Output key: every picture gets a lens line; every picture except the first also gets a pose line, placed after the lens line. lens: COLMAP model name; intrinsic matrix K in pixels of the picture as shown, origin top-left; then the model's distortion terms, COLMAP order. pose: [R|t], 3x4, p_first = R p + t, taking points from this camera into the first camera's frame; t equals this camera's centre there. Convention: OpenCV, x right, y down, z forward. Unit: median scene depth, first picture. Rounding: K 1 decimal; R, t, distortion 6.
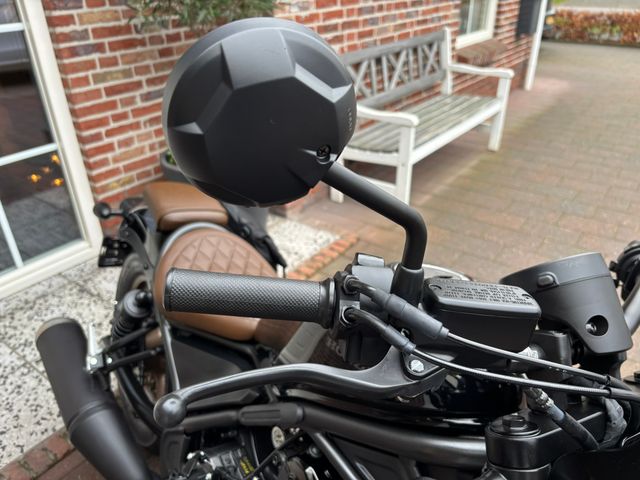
lens RADIAL K [[489.3, 0, 323.1], [0, 489.3, 238.0], [0, 0, 1]] dist [0.041700, -0.064888]
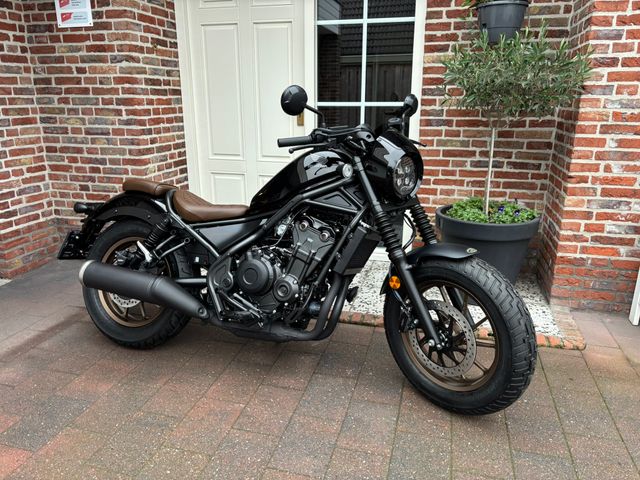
lens RADIAL K [[483.6, 0, 320.0], [0, 483.6, 242.8], [0, 0, 1]] dist [0.041624, -0.063255]
pose [[0.371110, 0.289551, -0.882291, 0.668858], [-0.453476, 0.885651, 0.099912, -0.047332], [0.810332, 0.363019, 0.459978, 0.164703]]
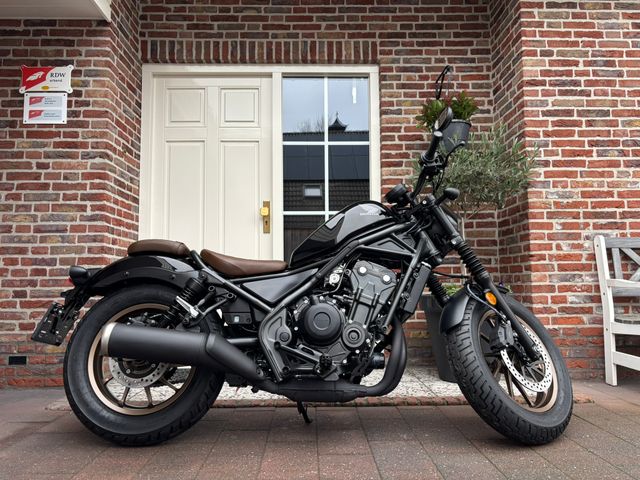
lens RADIAL K [[489.3, 0, 323.1], [0, 489.3, 238.0], [0, 0, 1]] dist [0.041700, -0.064888]
pose [[0.618240, -0.053815, -0.784145, 0.544777], [-0.380707, 0.852309, -0.358653, 0.283362], [0.687635, 0.520263, 0.506444, 0.034610]]
